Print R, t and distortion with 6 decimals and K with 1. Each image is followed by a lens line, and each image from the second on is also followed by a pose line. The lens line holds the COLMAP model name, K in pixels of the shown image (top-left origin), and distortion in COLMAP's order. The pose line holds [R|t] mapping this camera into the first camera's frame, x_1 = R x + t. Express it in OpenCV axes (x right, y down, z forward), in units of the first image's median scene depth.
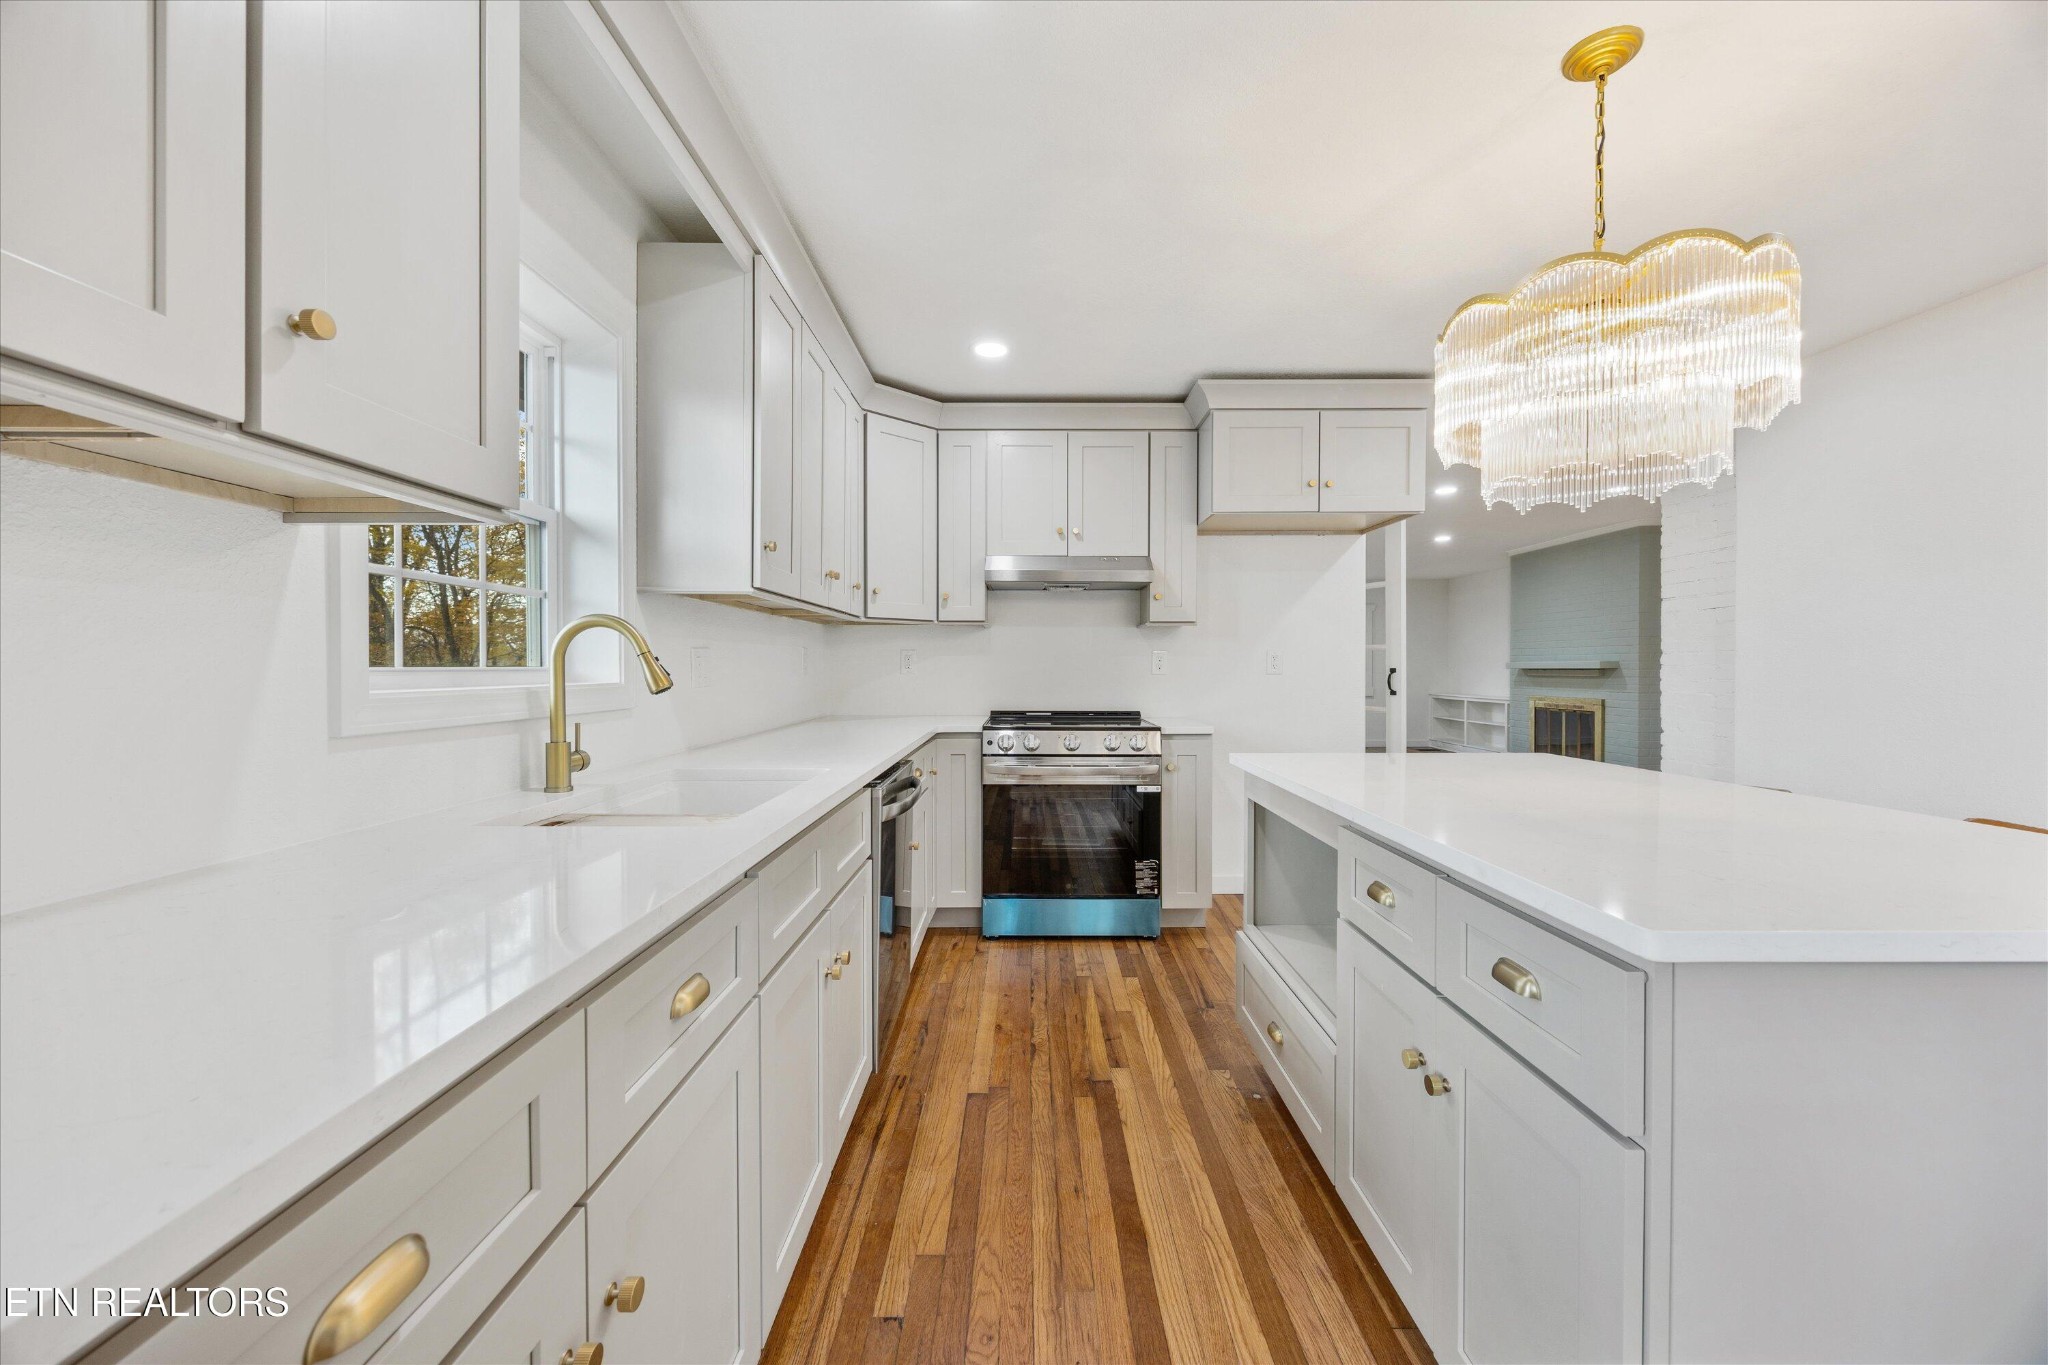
lens RADIAL K [[779.7, 0, 1026.5], [0, 779.7, 678.5], [0, 0, 1]] dist [-0.002480, -0.000143]
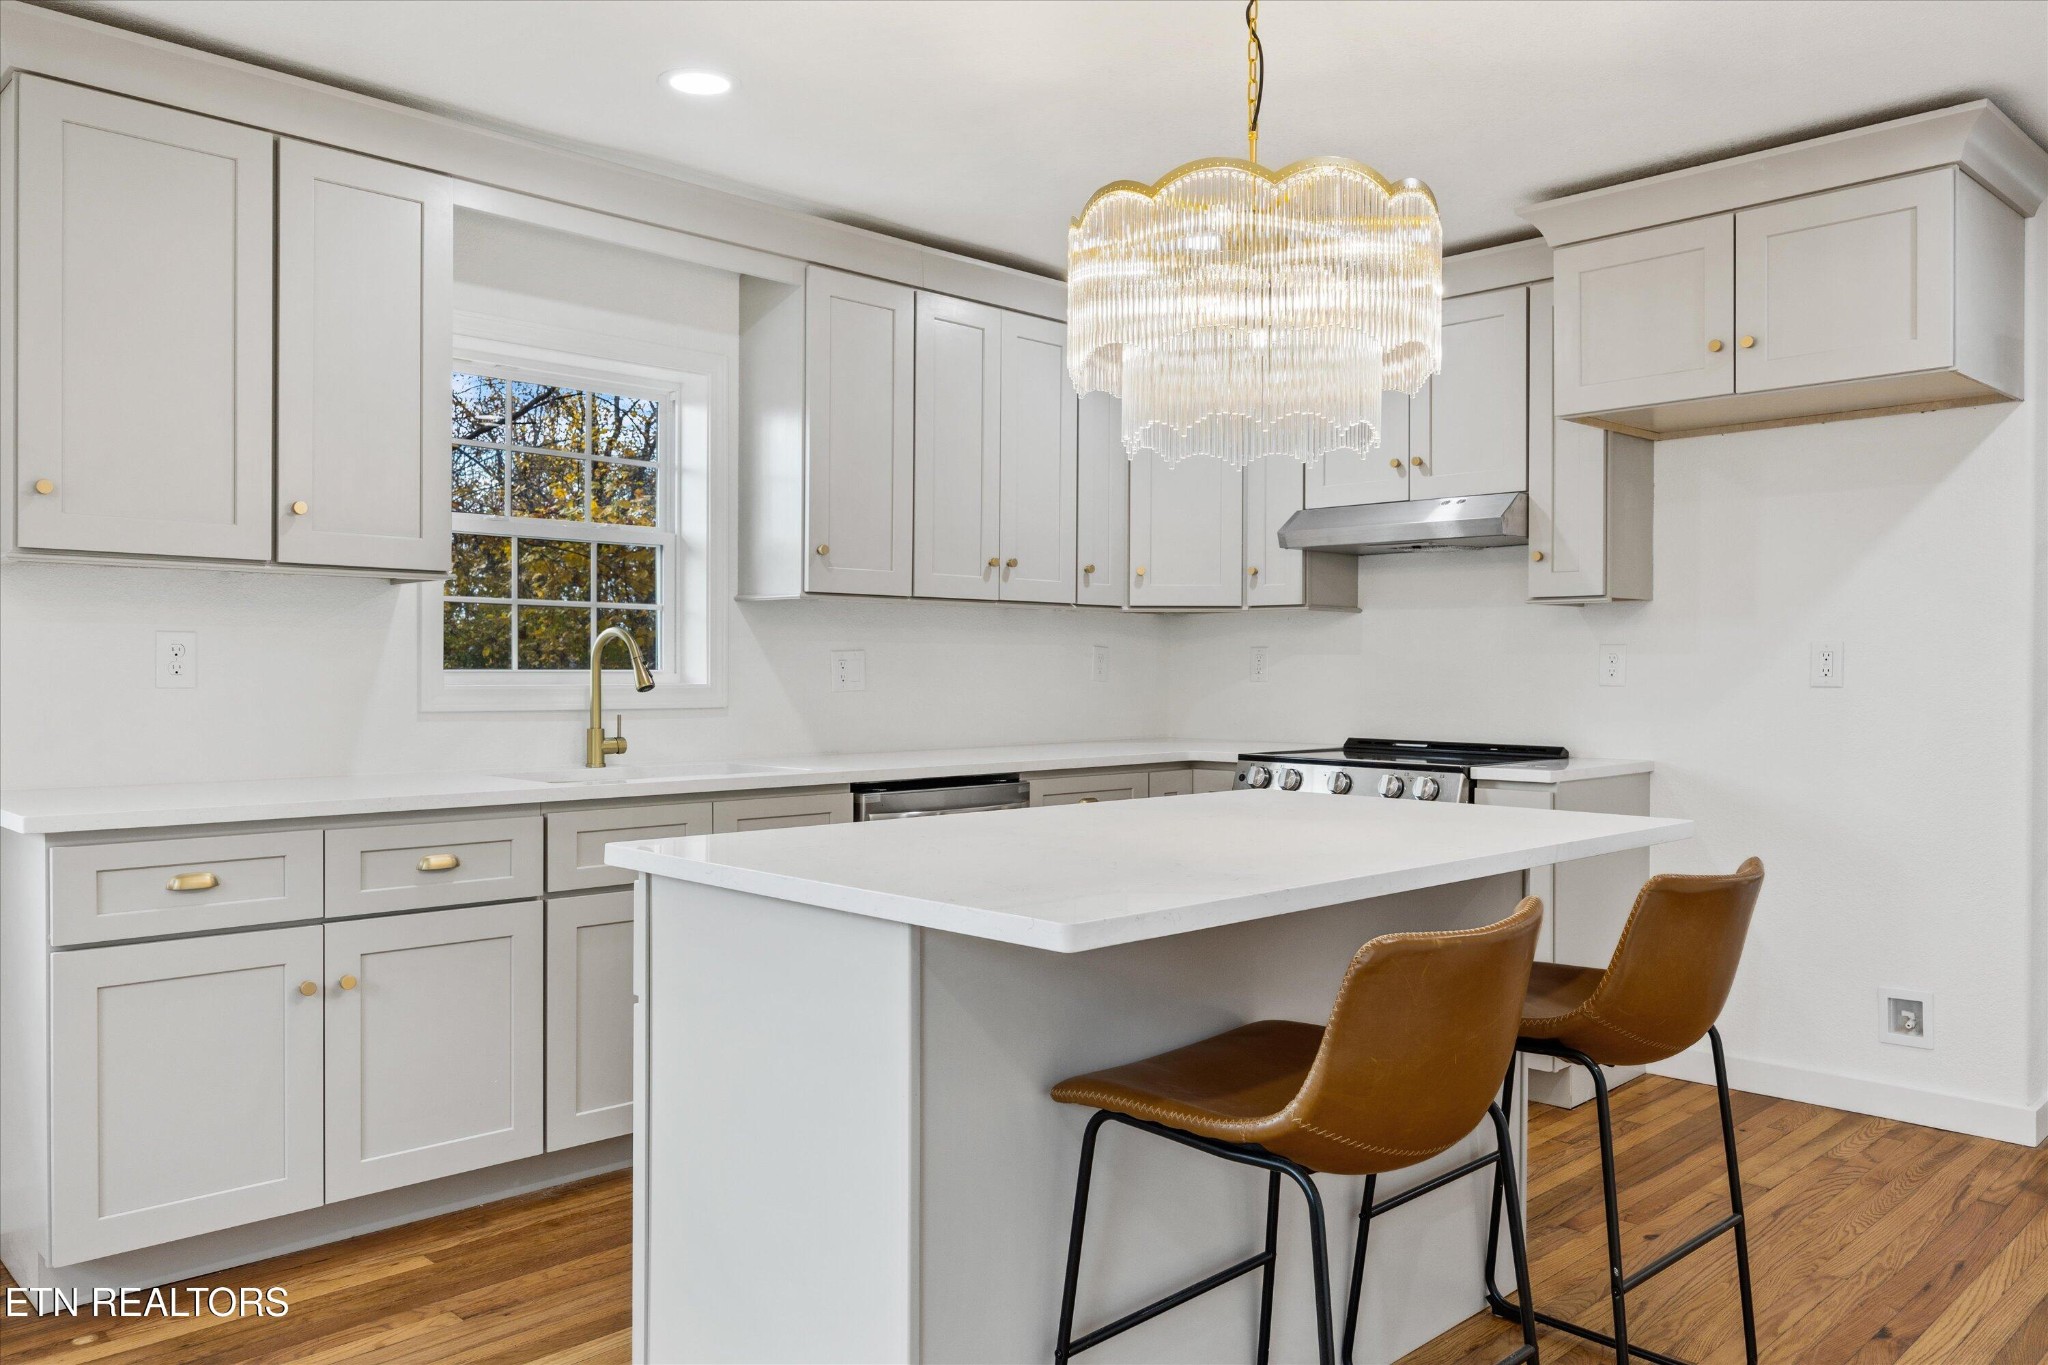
lens RADIAL K [[1494.1, 0, 1048.2], [0, 1494.1, 683.9], [0, 0, 1]] dist [-0.009722, 0.005144]
pose [[0.708414, 0.006978, -0.705762, 0.667774], [-0.013644, 0.999900, -0.003808, 0.003420], [0.705665, 0.012327, 0.708438, -0.082868]]
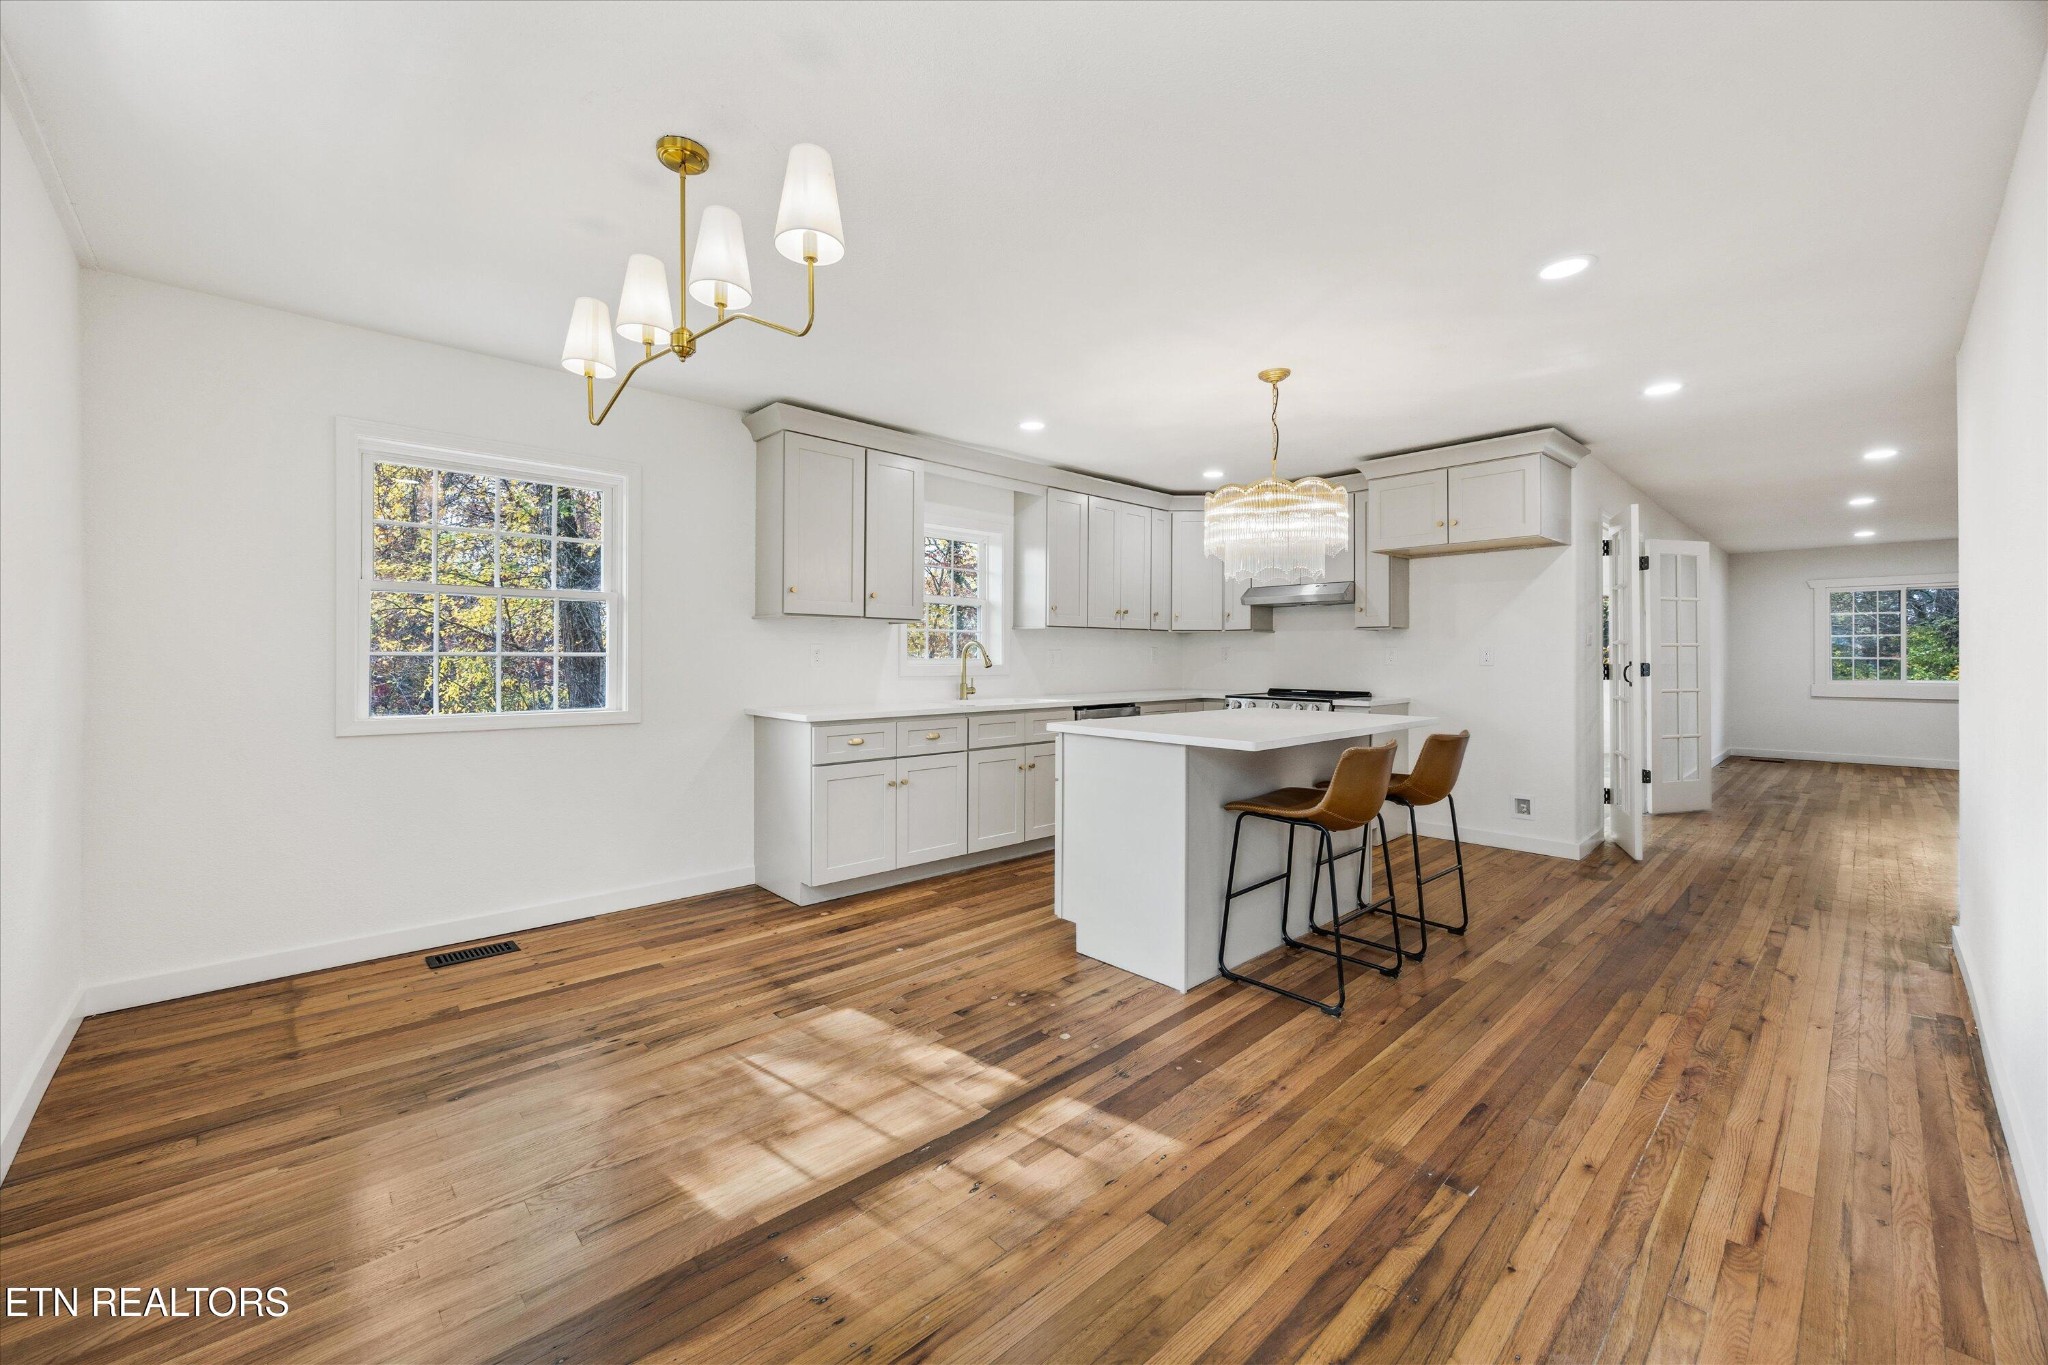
lens RADIAL K [[804.7, 0, 1025.3], [0, 804.7, 654.9], [0, 0, 1]] dist [0.000232, 0.000050]
pose [[0.689592, -0.001075, -0.724198, 0.747725], [-0.012738, 0.999826, -0.013613, 0.004218], [0.724086, 0.018612, 0.689458, -0.403588]]
